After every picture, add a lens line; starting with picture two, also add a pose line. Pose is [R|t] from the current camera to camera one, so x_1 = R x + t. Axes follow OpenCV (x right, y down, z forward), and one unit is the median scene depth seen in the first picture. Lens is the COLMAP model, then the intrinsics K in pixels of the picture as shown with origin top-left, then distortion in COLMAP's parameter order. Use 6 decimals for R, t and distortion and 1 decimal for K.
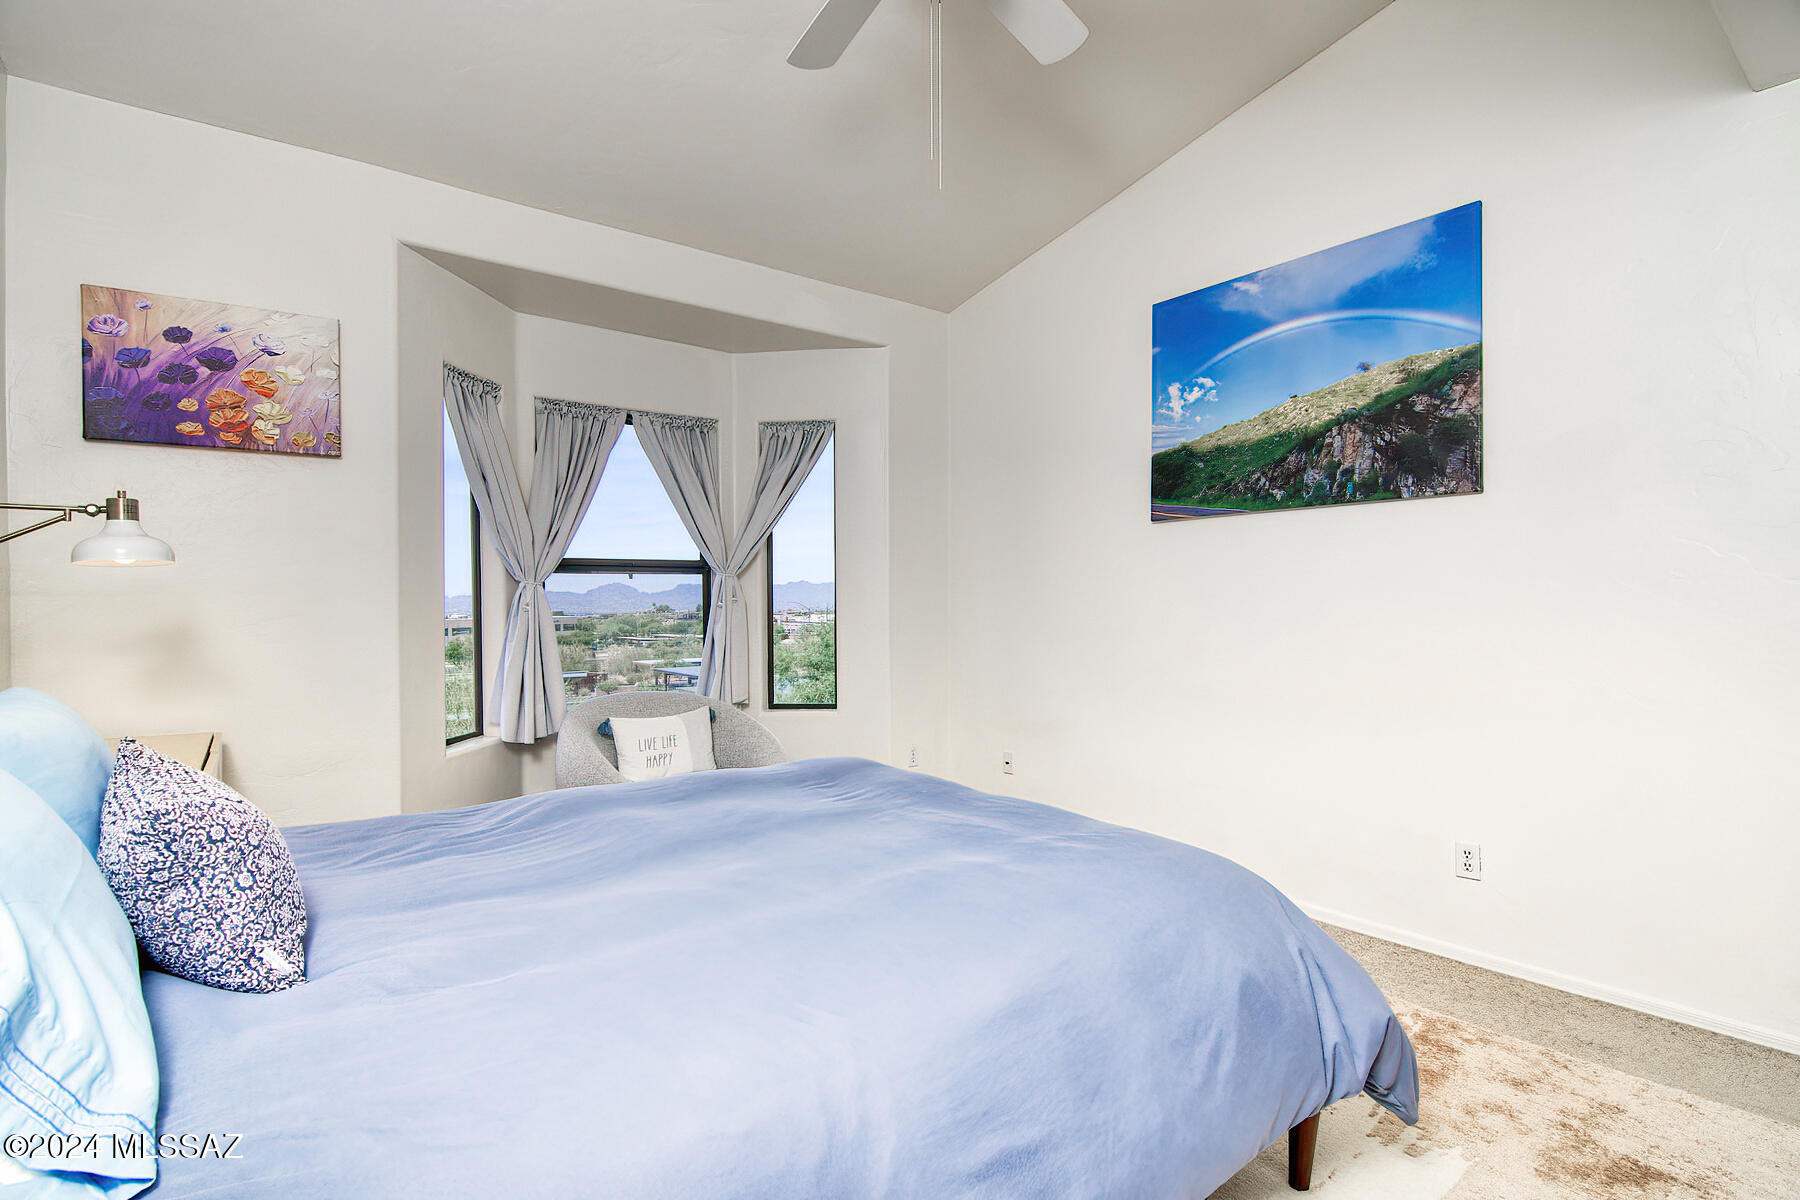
lens RADIAL K [[869.5, 0, 900.0], [0, 869.5, 600.0], [0, 0, 1]] dist [-0.001250, -0.014485]
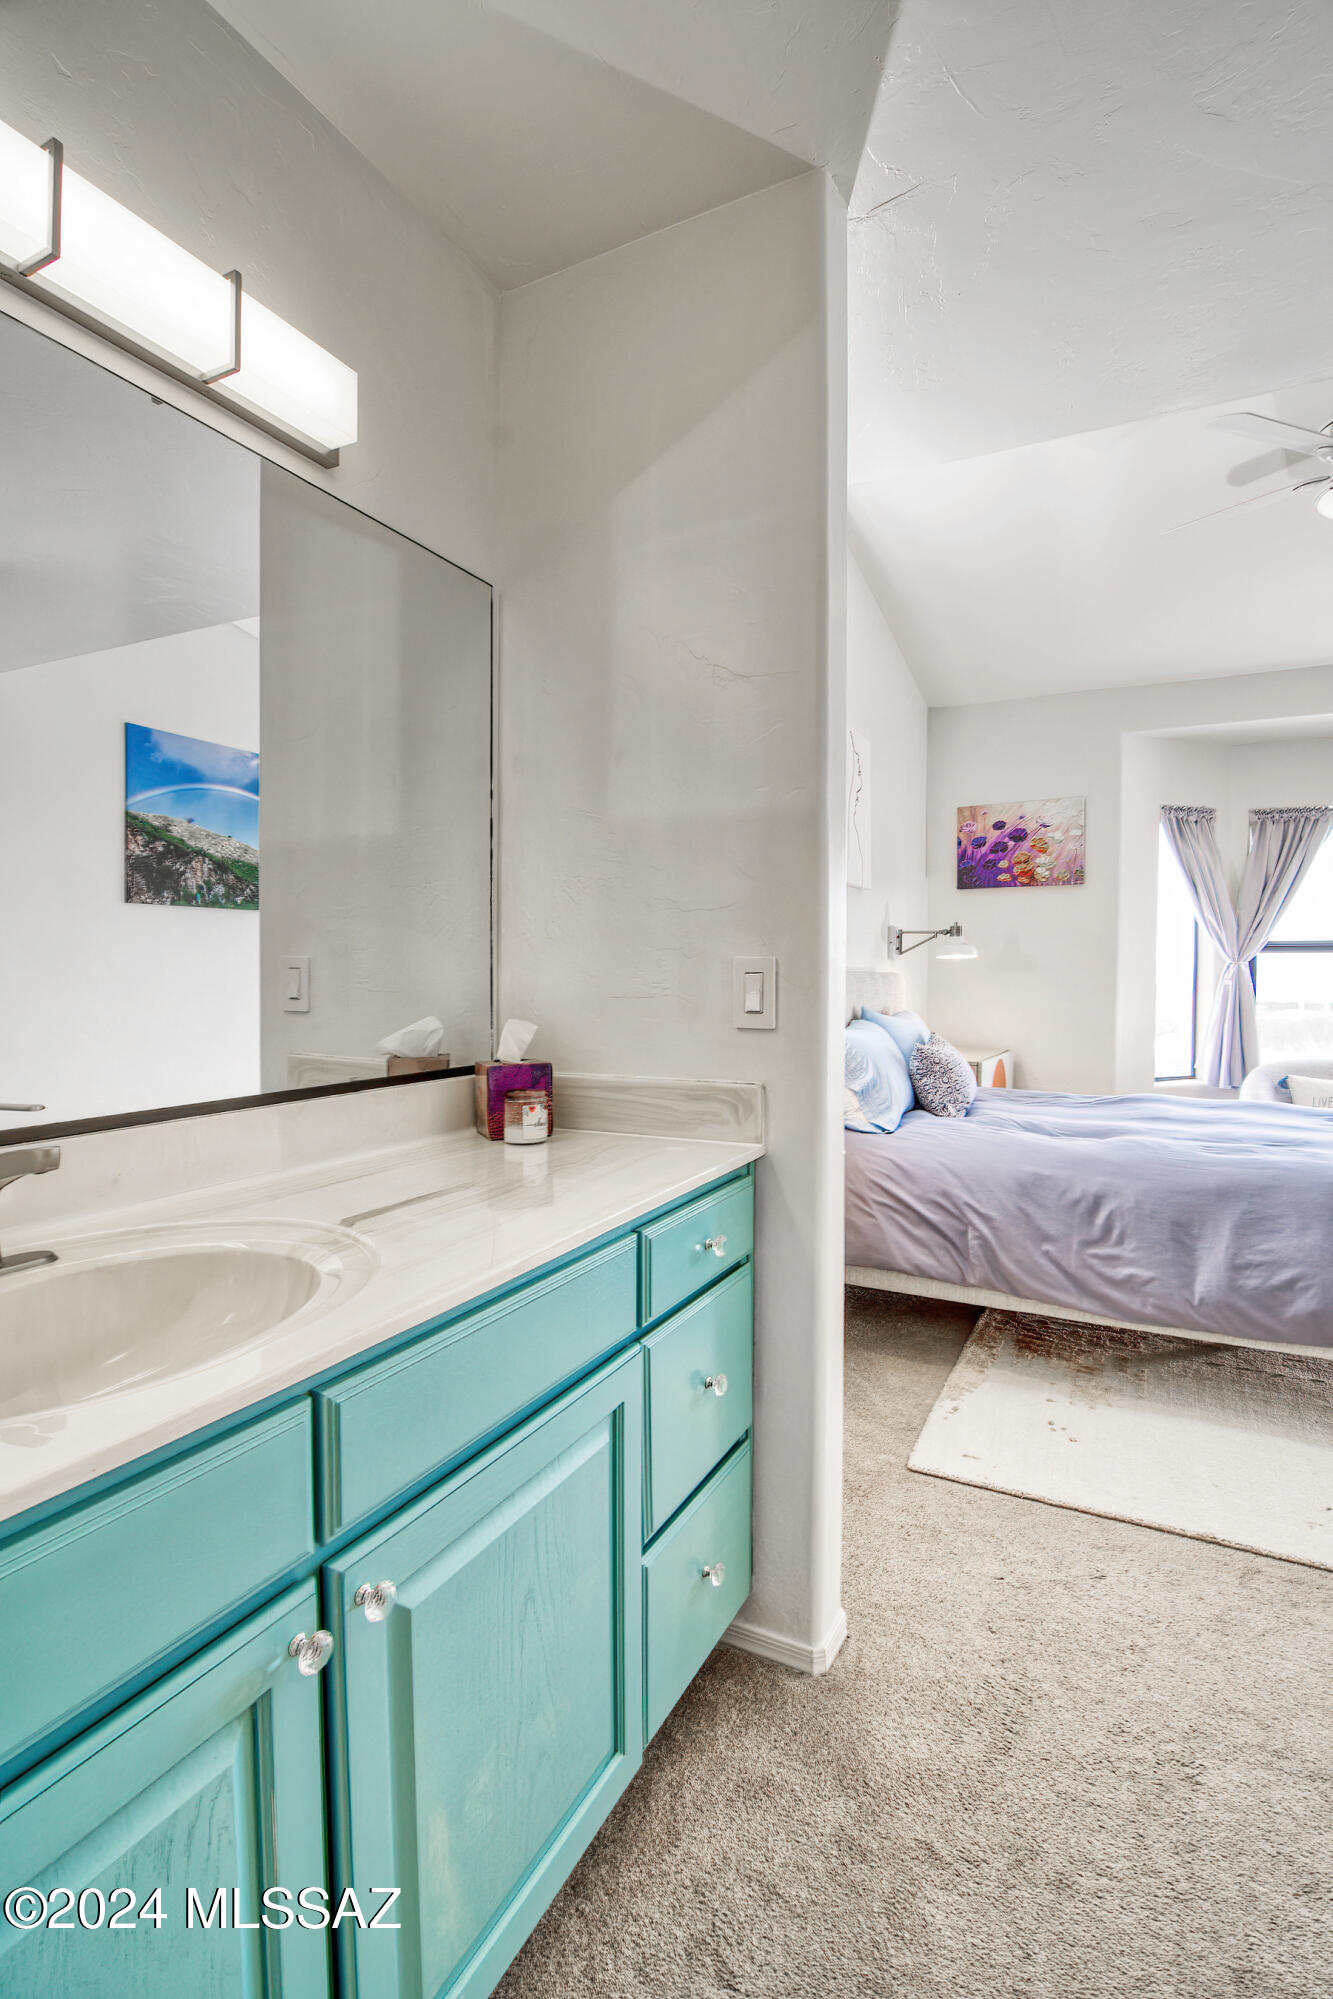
lens RADIAL K [[943.8, 0, 666.5], [0, 943.8, 999.5], [0, 0, 1]] dist [0.000132, 0.000017]
pose [[0.409365, 0.040040, -0.911491, 0.678024], [-0.008544, 0.999161, 0.040054, -0.017853], [0.912331, -0.008609, 0.409364, -0.437792]]
